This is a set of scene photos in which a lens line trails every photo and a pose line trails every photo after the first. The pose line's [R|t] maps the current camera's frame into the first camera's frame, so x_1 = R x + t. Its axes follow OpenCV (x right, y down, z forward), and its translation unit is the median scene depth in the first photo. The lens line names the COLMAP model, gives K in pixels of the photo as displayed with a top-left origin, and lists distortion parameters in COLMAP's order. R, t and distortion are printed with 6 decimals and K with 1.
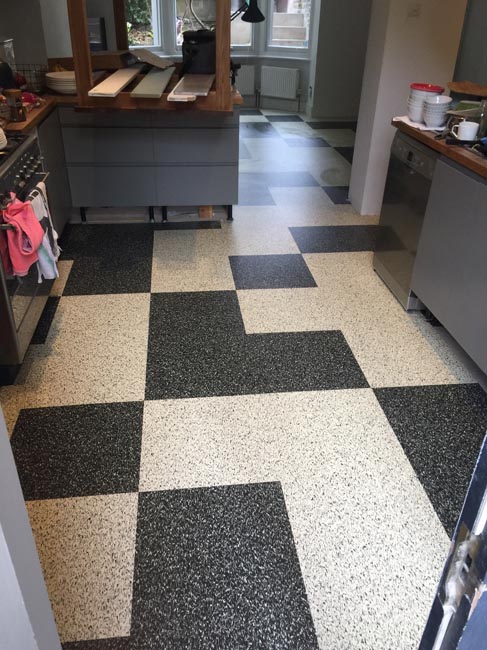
lens RADIAL K [[546.9, 0, 244.2], [0, 546.9, 322.1], [0, 0, 1]] dist [0.078291, -0.123433]
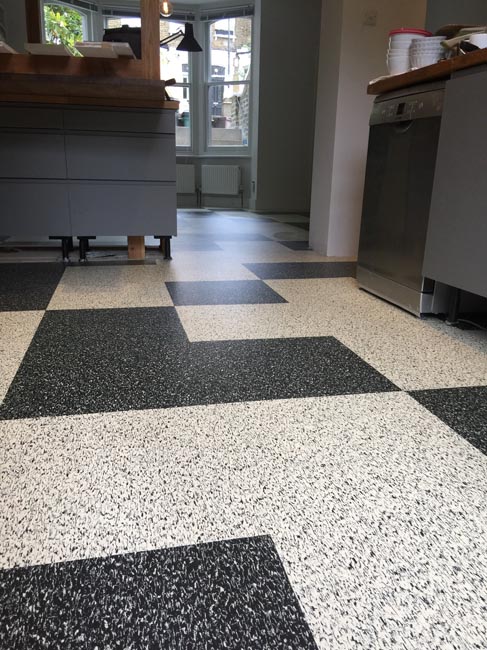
lens RADIAL K [[546.9, 0, 243.9], [0, 546.9, 322.6], [0, 0, 1]] dist [0.078291, -0.123433]
pose [[0.994697, -0.028786, 0.098735, 0.005338], [0.053386, 0.965076, -0.256472, 0.214324], [-0.087904, 0.260383, 0.961495, 0.481517]]
